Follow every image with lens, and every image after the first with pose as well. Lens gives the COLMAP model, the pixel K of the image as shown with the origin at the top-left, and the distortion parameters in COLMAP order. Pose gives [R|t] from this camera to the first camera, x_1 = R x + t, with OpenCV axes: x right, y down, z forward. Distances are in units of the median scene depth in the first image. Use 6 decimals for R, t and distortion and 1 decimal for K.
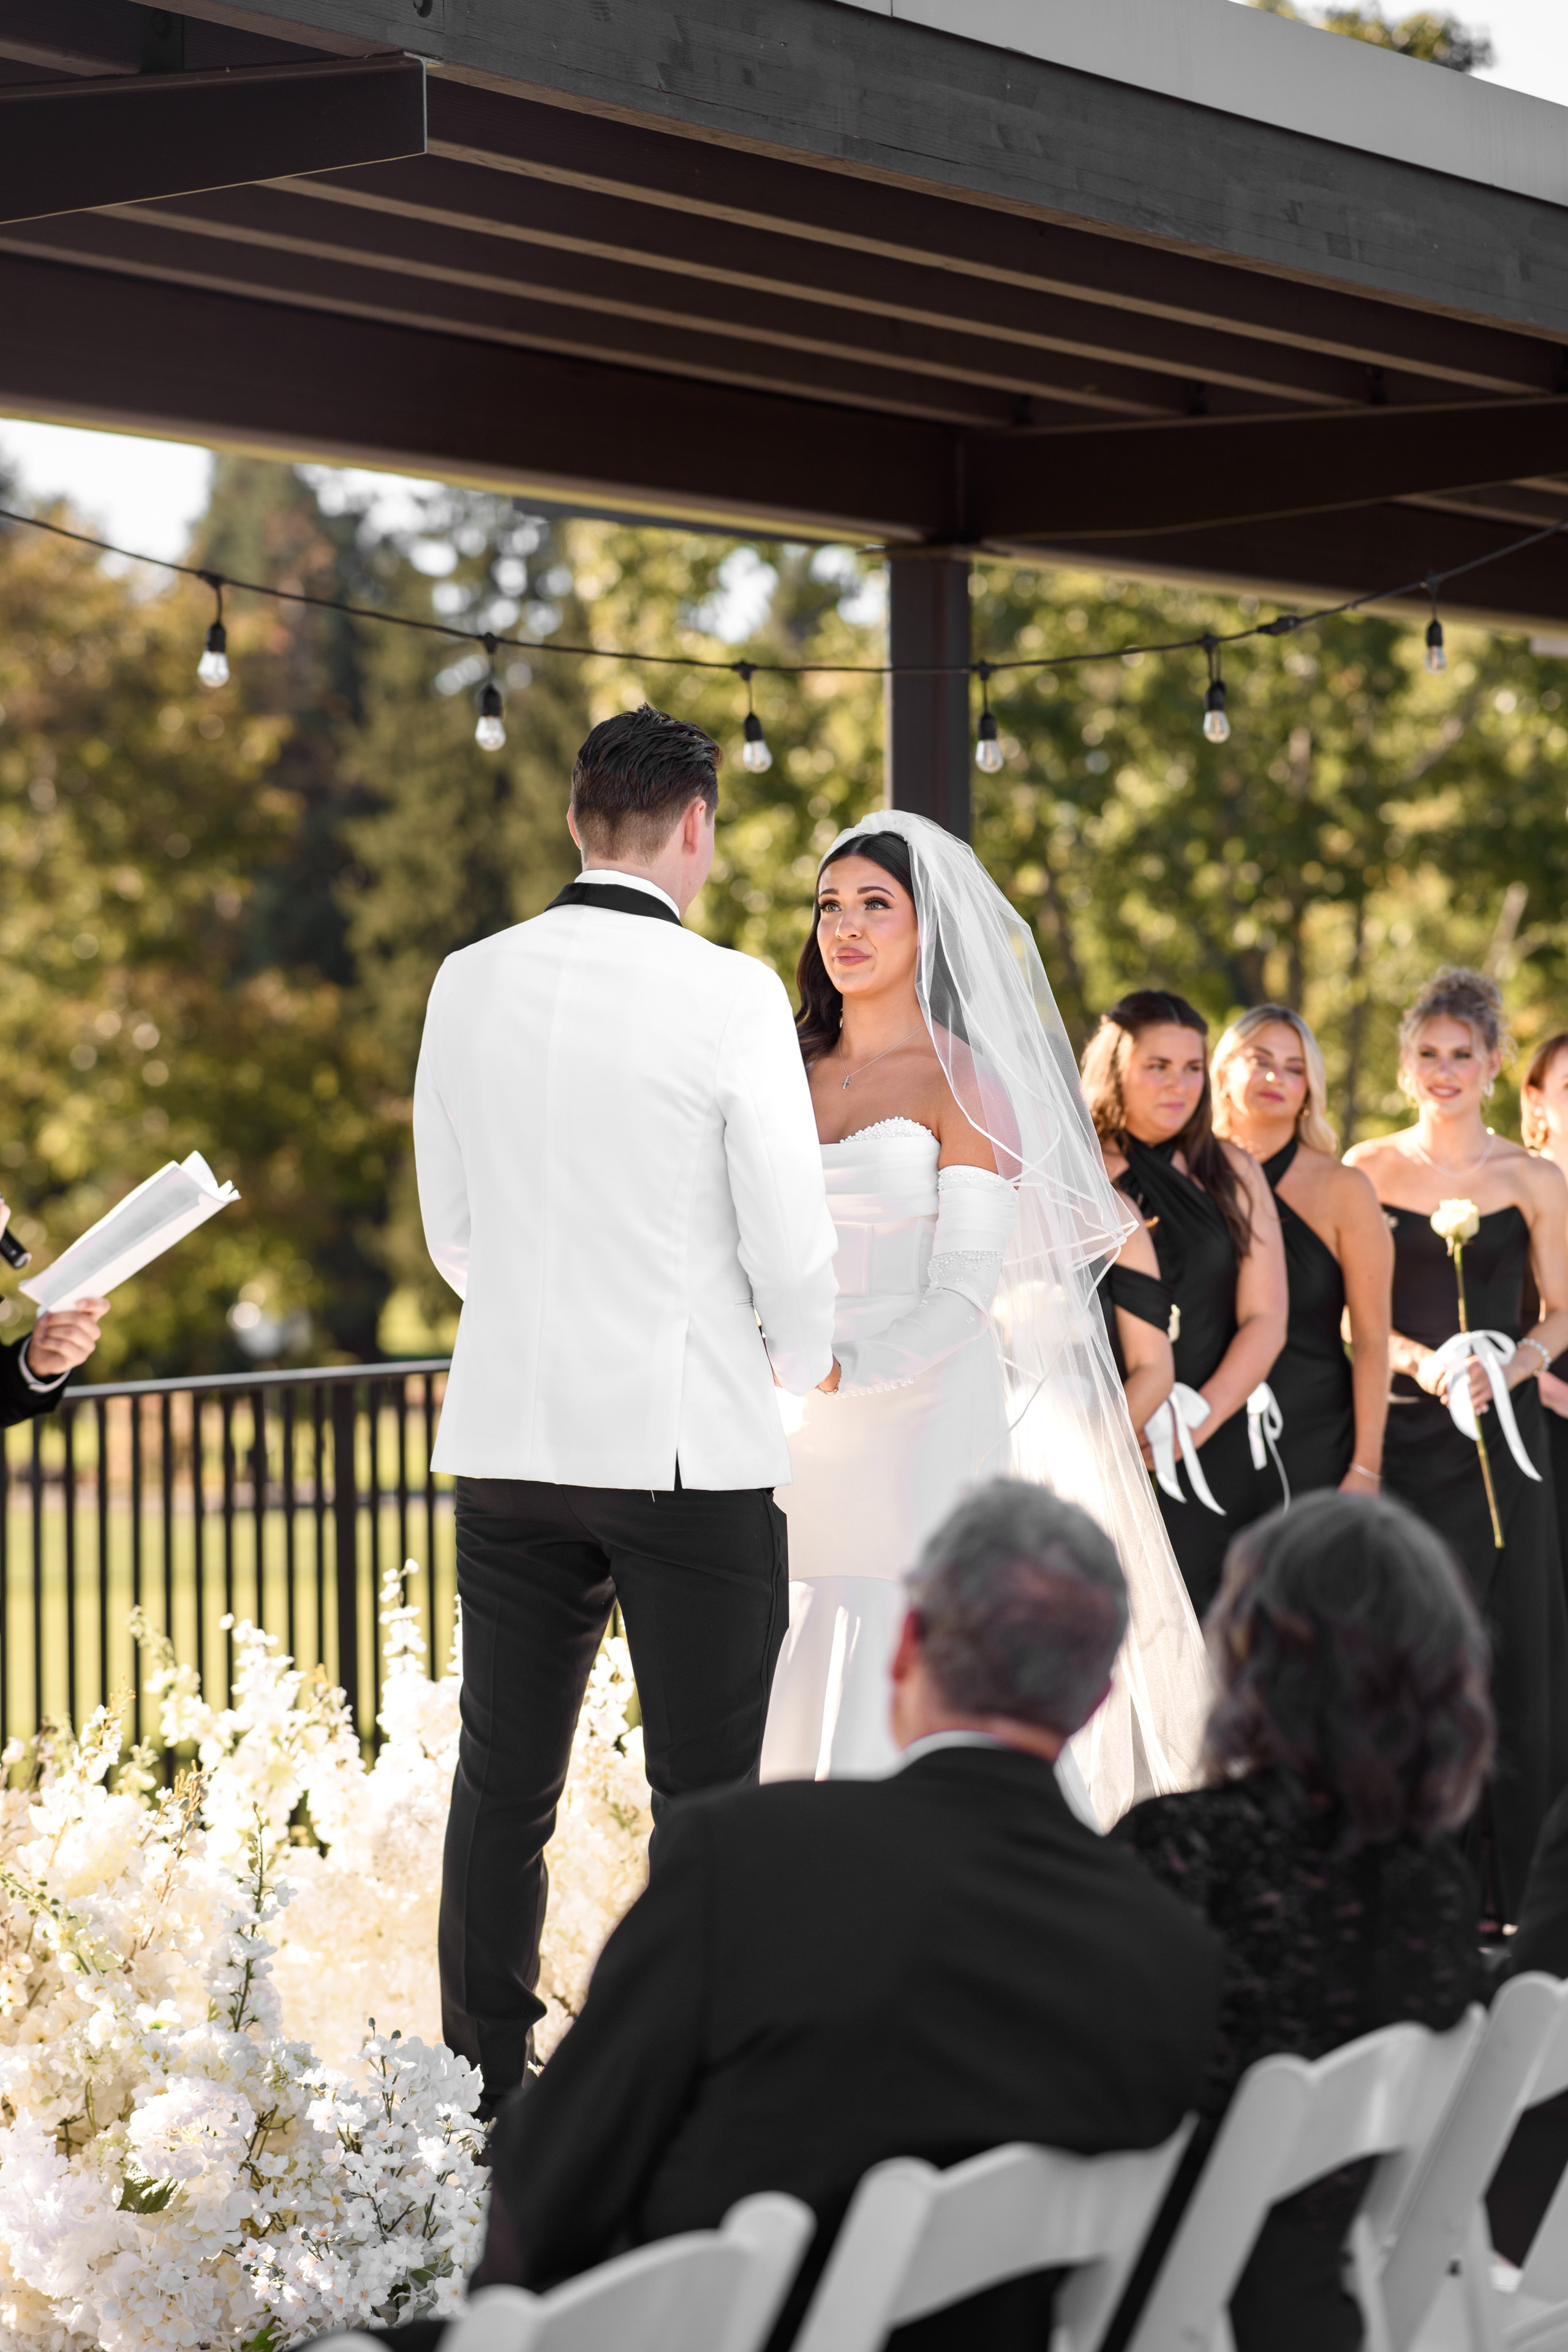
lens RADIAL K [[6812.9, 0, 885.6], [0, 6812.9, 1171.7], [0, 0, 1]] dist [0.206763, 0.573755]
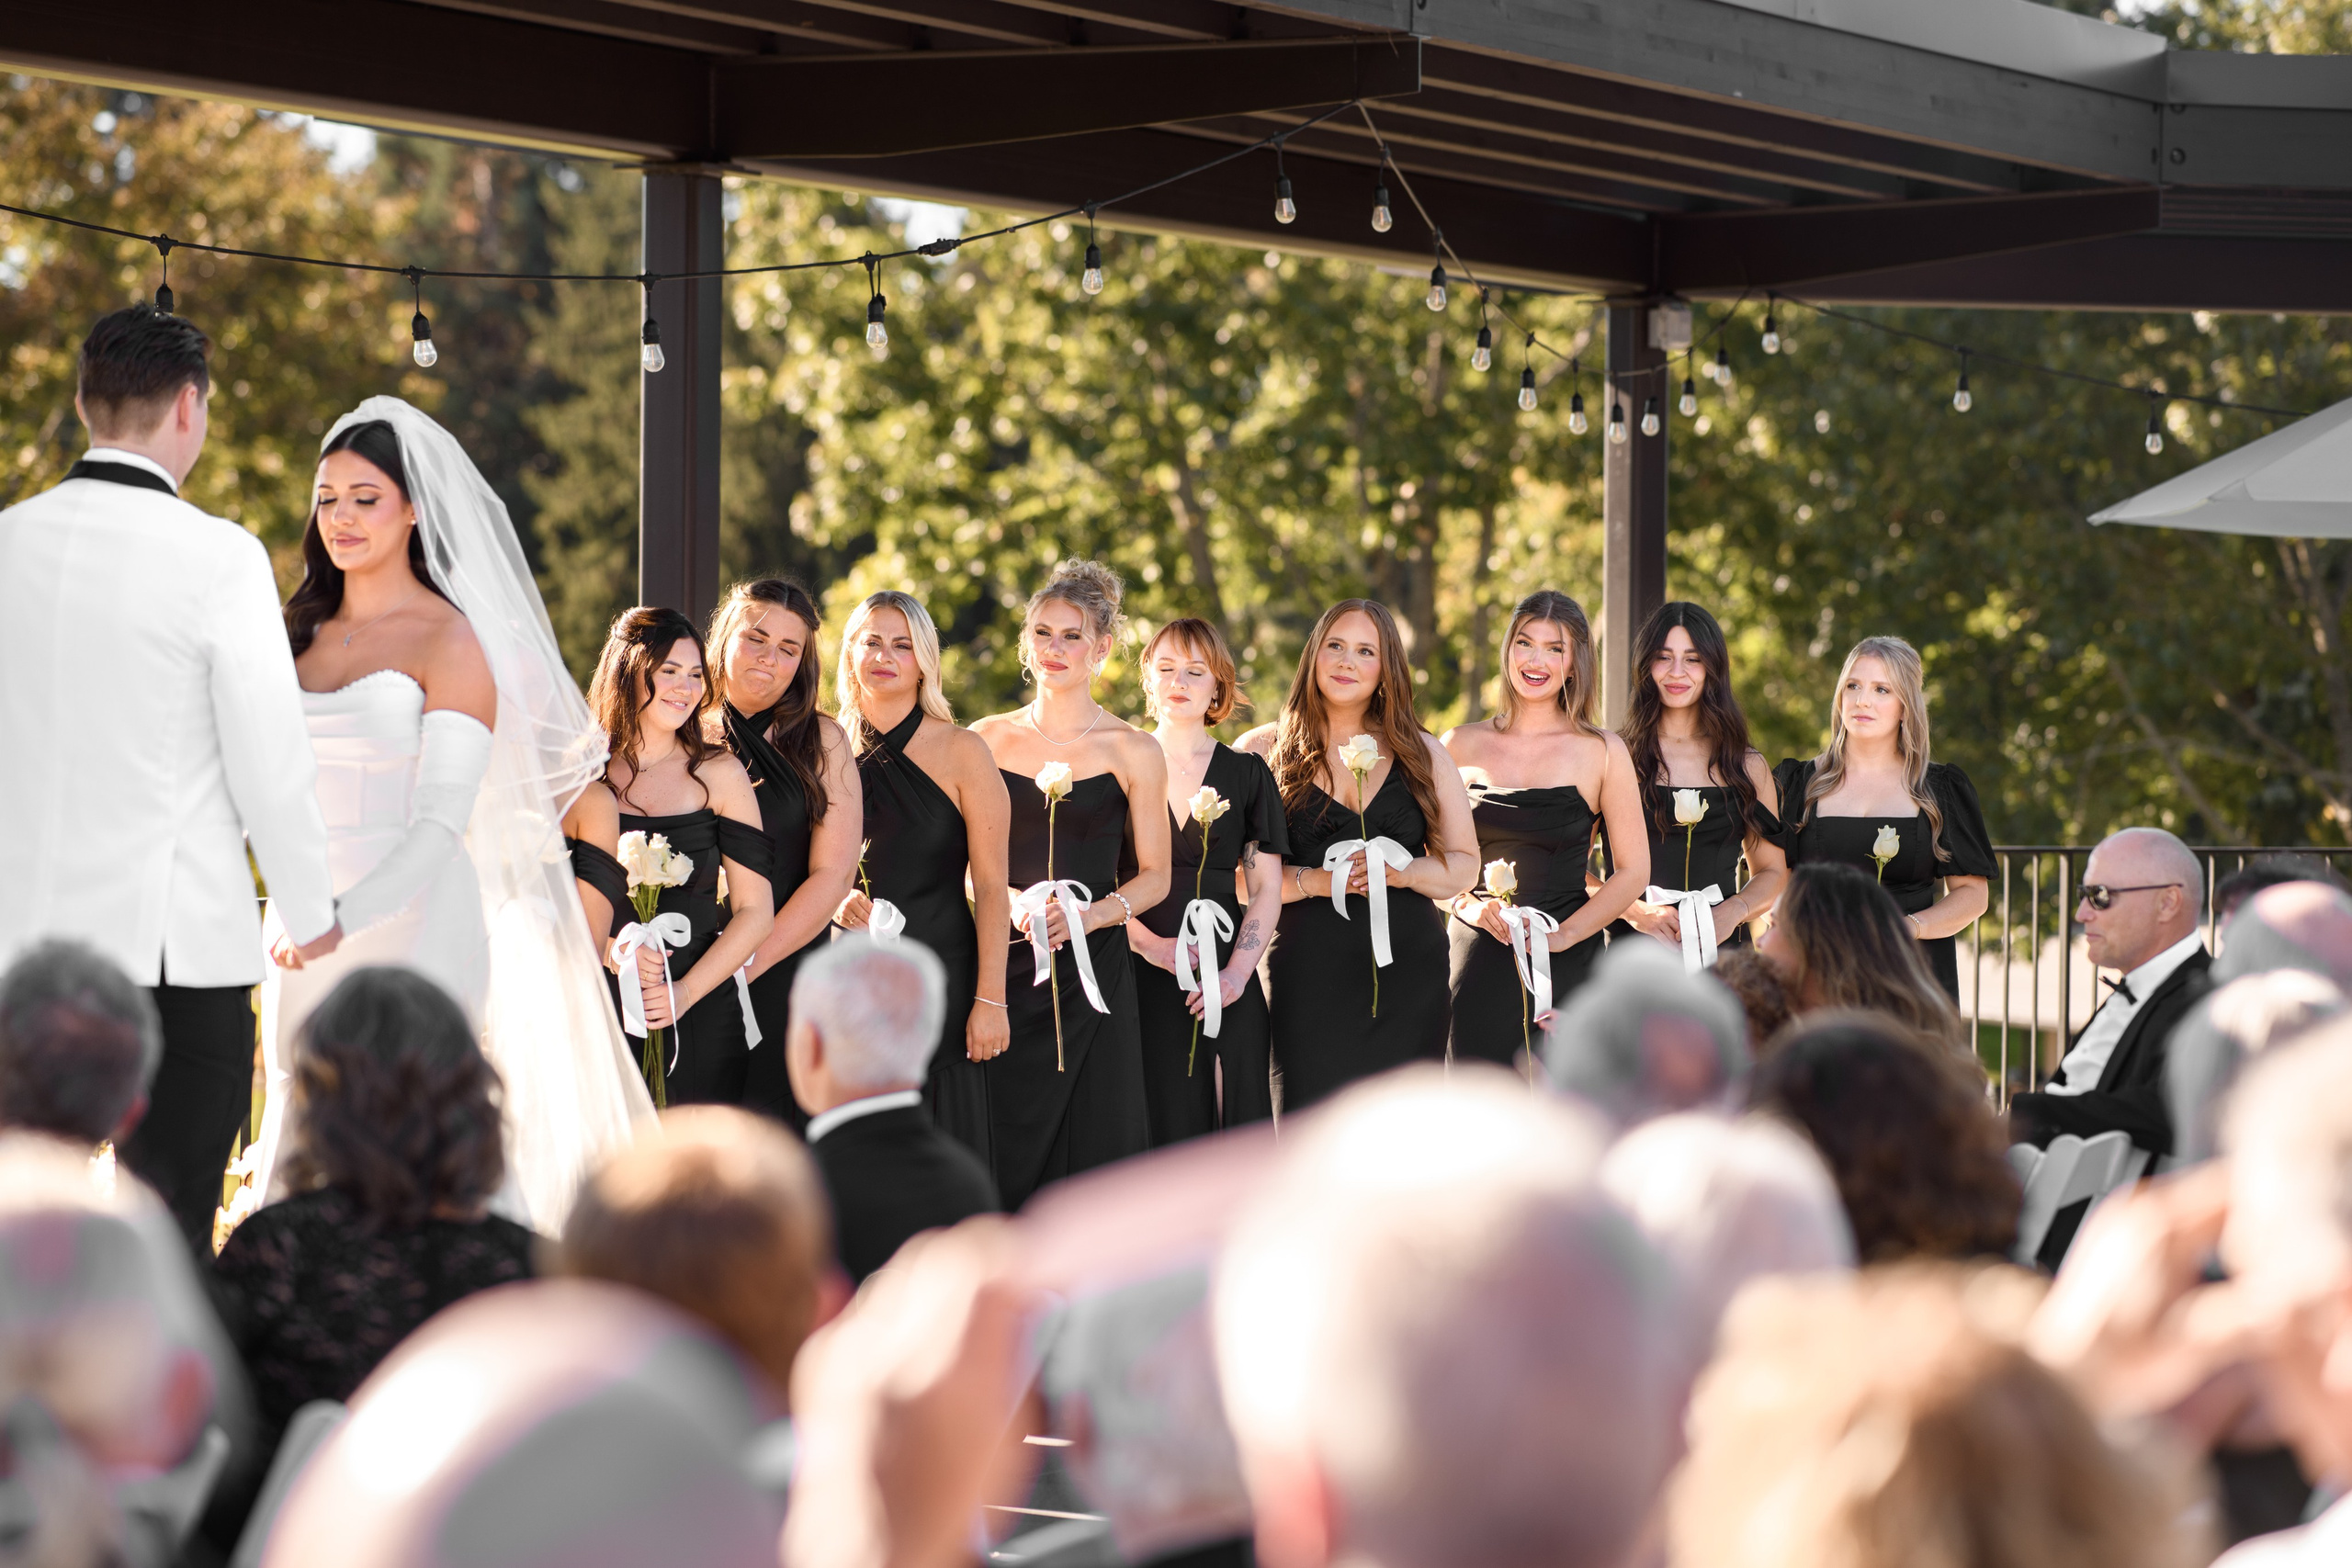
lens RADIAL K [[6881.2, 0, 1177.6], [0, 6881.2, 848.8], [0, 0, 1]] dist [0.379144, -1.494048]
pose [[0.999755, 0.021319, 0.006026, 0.107688], [-0.021383, 0.999713, 0.010813, 0.005764], [-0.005793, -0.010939, 0.999923, -0.143438]]
